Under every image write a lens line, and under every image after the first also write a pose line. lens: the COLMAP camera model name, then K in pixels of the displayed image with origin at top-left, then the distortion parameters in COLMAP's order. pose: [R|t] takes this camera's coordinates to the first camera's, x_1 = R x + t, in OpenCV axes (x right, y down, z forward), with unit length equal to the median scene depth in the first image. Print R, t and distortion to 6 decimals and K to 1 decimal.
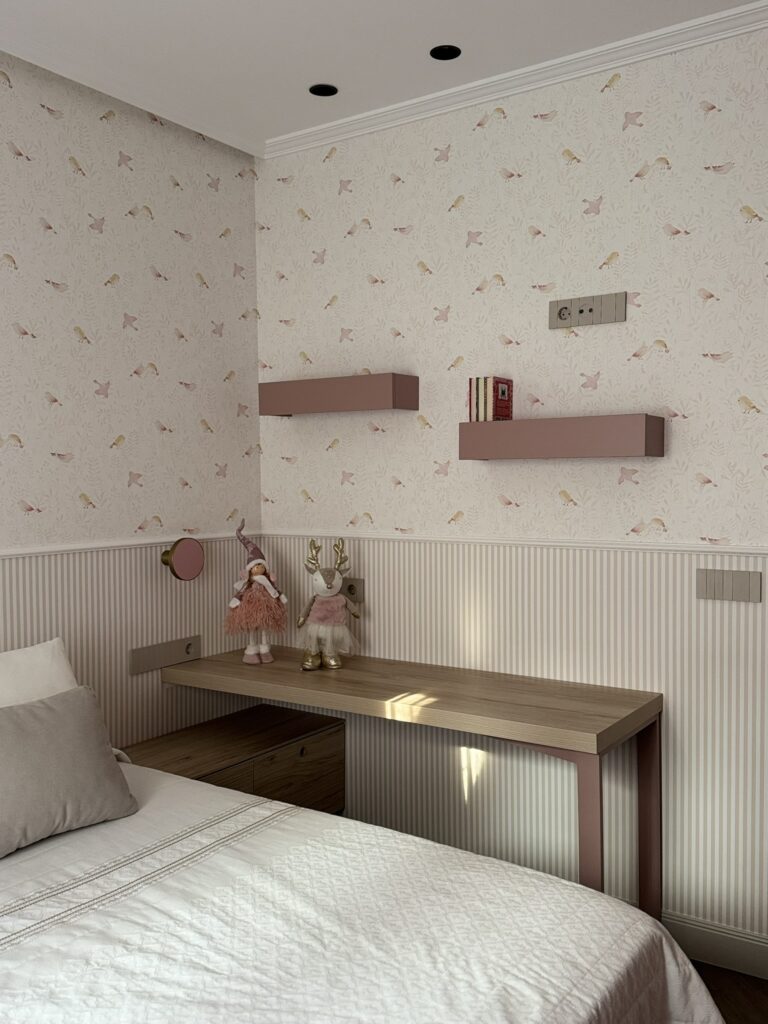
lens RADIAL K [[906.2, 0, 382.0], [0, 906.2, 516.0], [0, 0, 1]] dist [0.128321, -0.094883]
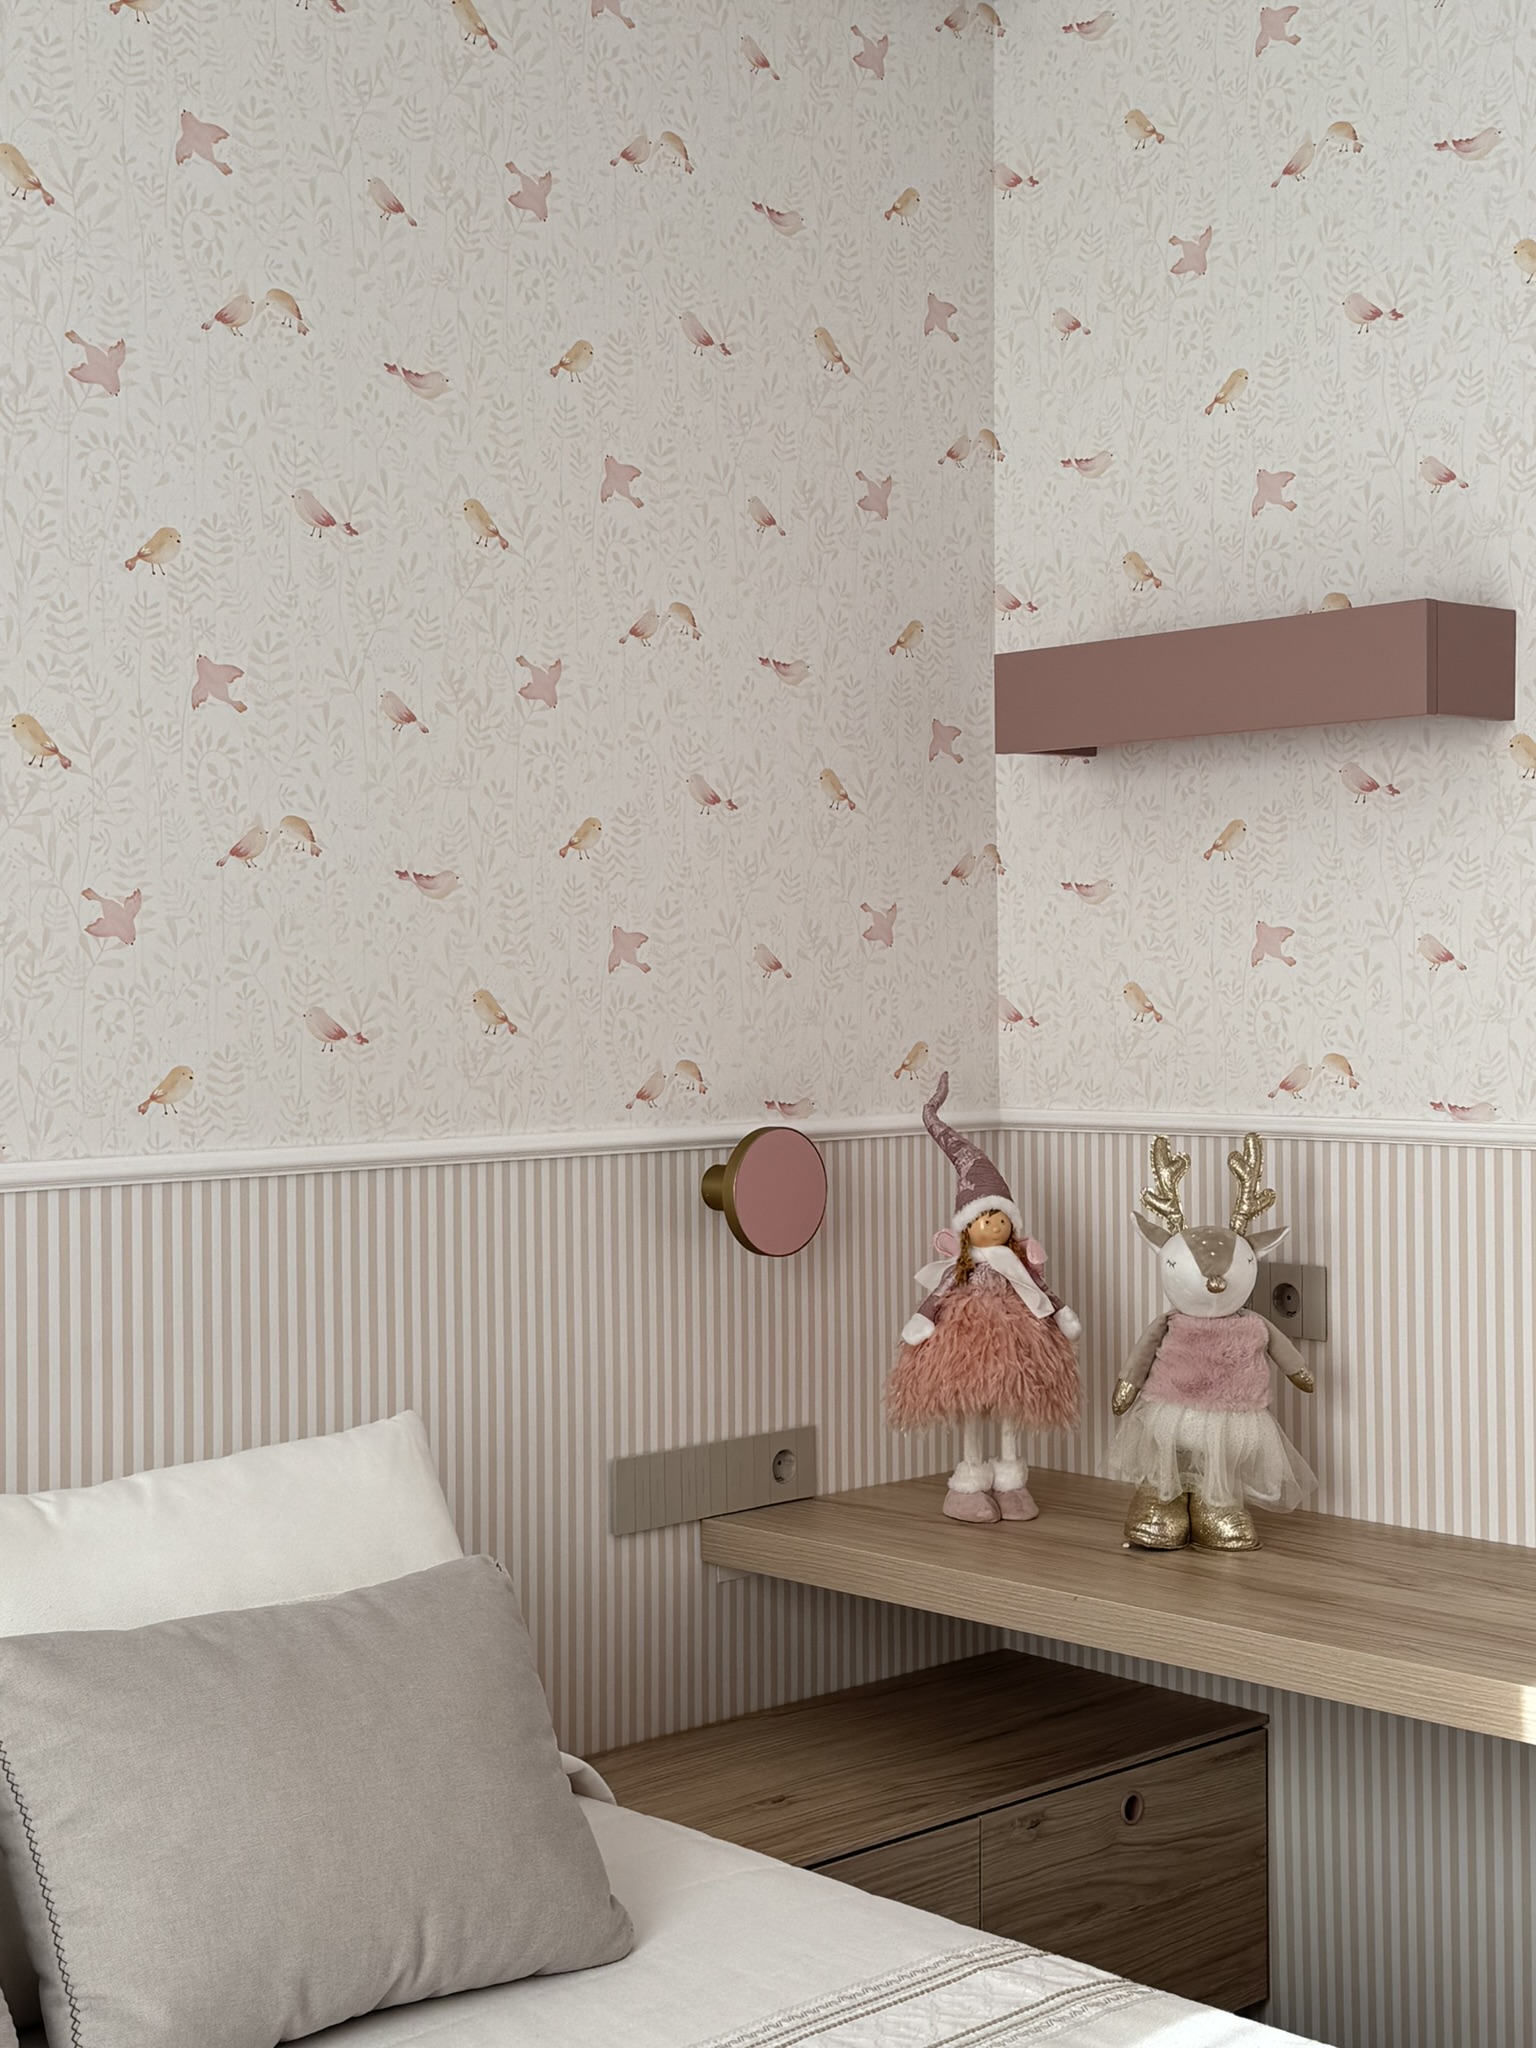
lens RADIAL K [[2748.5, 0, 755.2], [0, 2748.5, 1025.8], [0, 0, 1]] dist [0.145601, 0.000000]
pose [[0.976329, 0.002080, -0.216281, -0.006426], [-0.006575, 0.999777, -0.020069, 0.007525], [0.216191, 0.021016, 0.976125, 0.025393]]
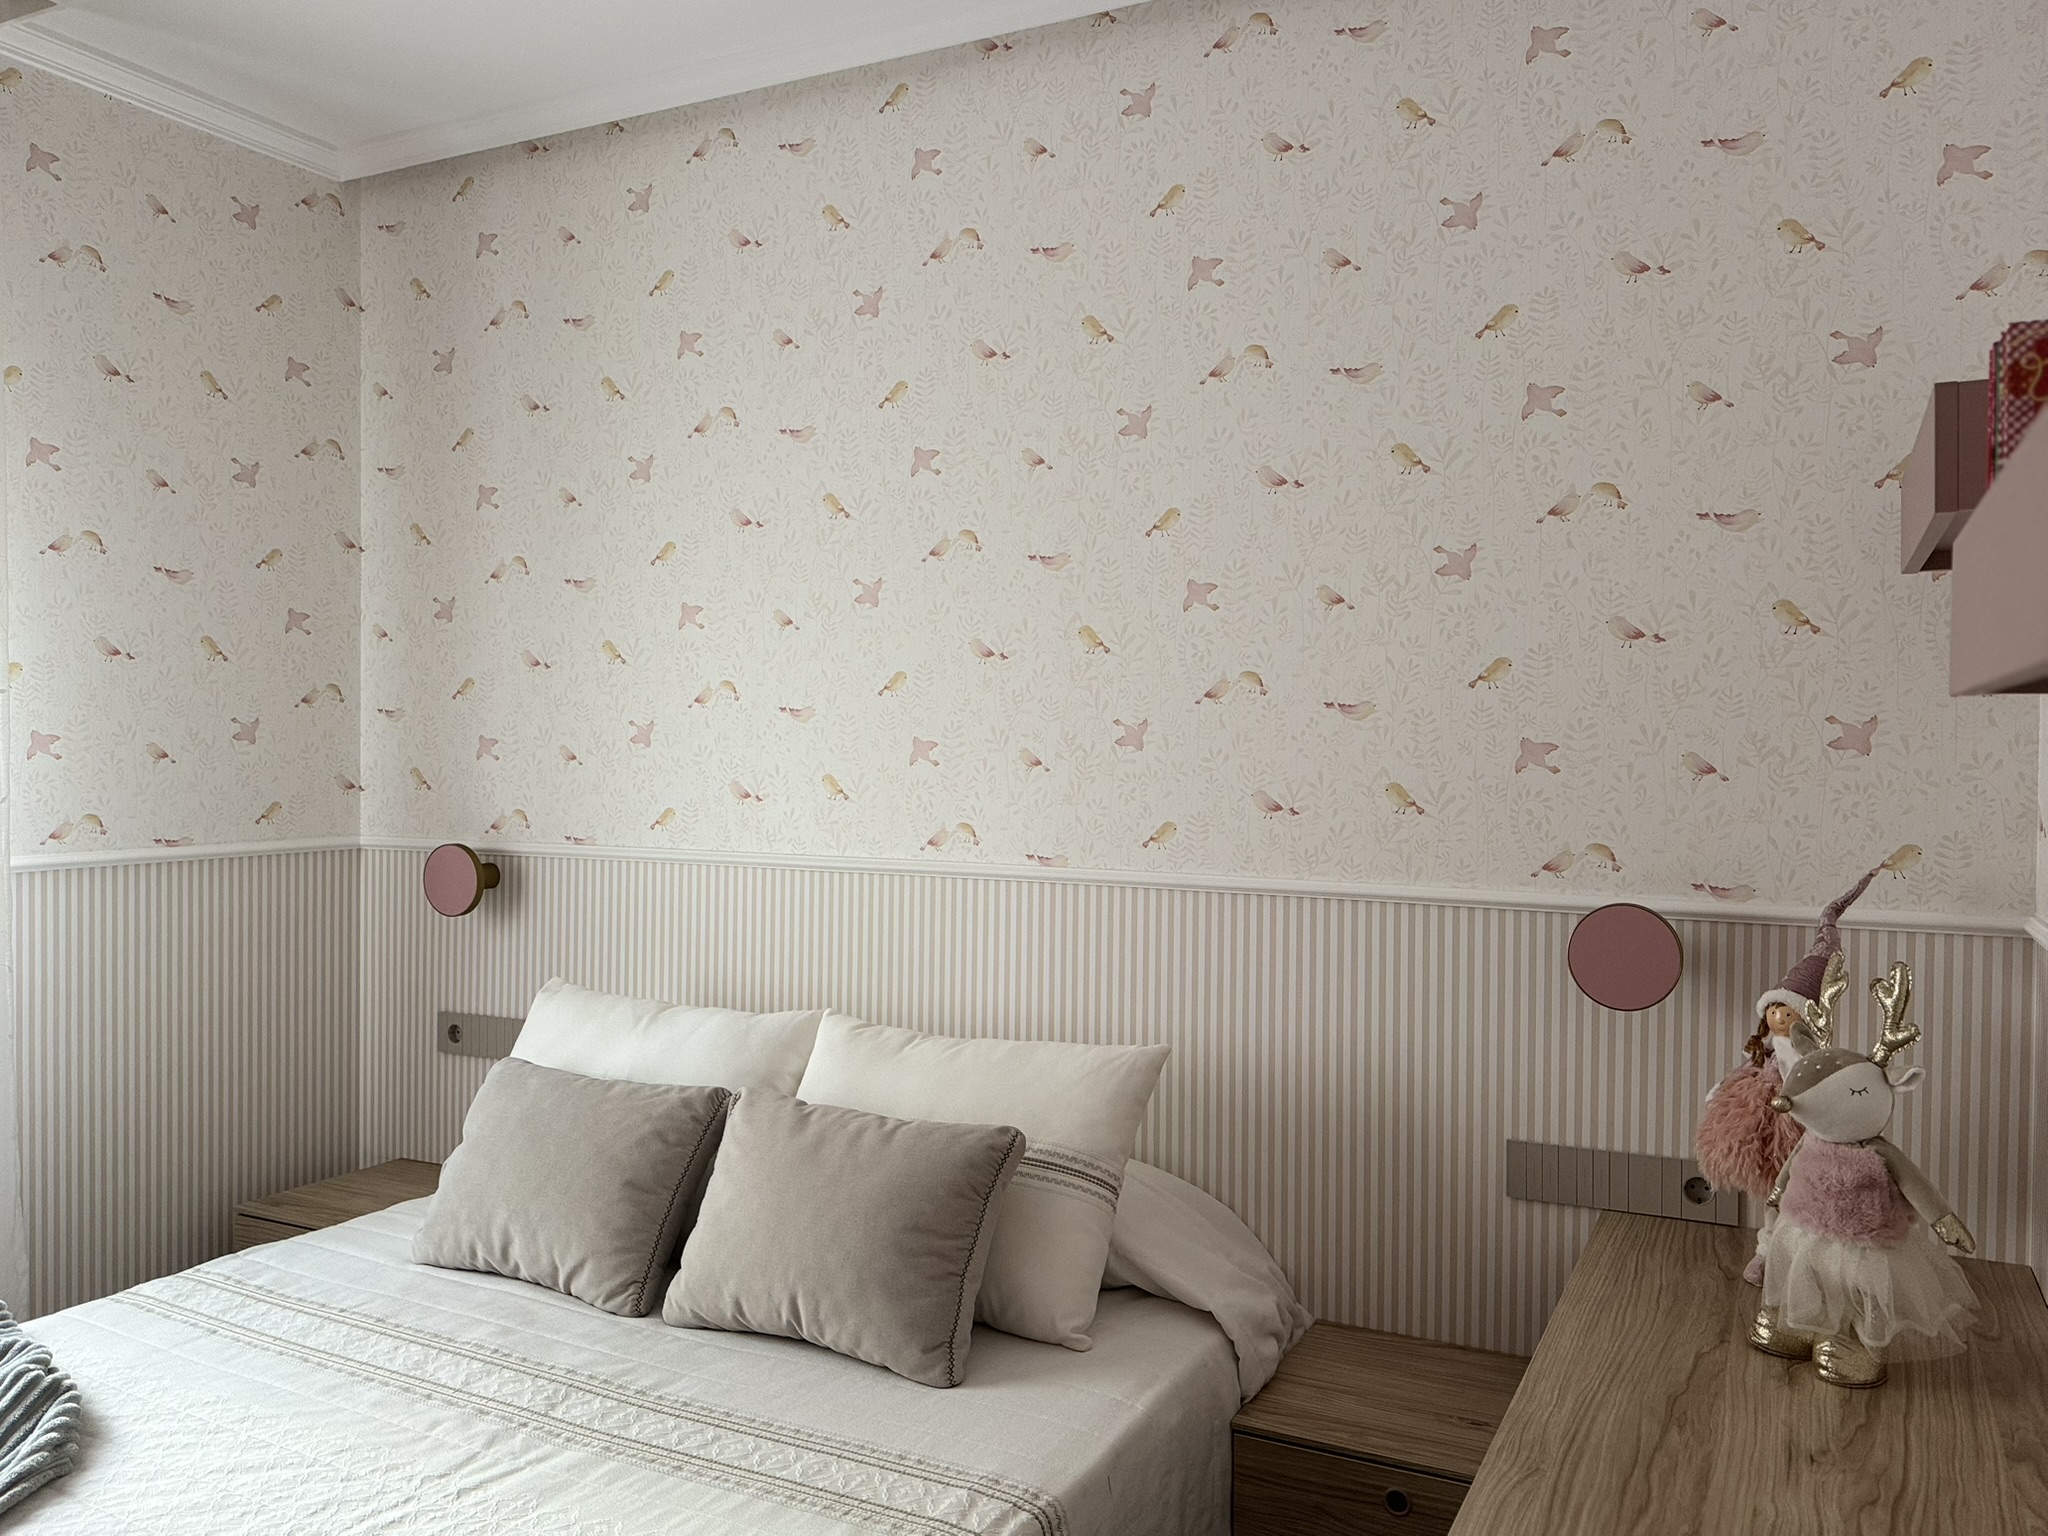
lens RADIAL K [[1562.9, 0, 1150.5], [0, 1562.9, 775.9], [0, 0, 1]] dist [0.071155, -0.075396]
pose [[0.115652, 0.011529, -0.993223, 0.454433], [-0.054711, 0.998489, 0.005220, -0.024177], [0.991782, 0.053736, 0.116108, 0.720057]]
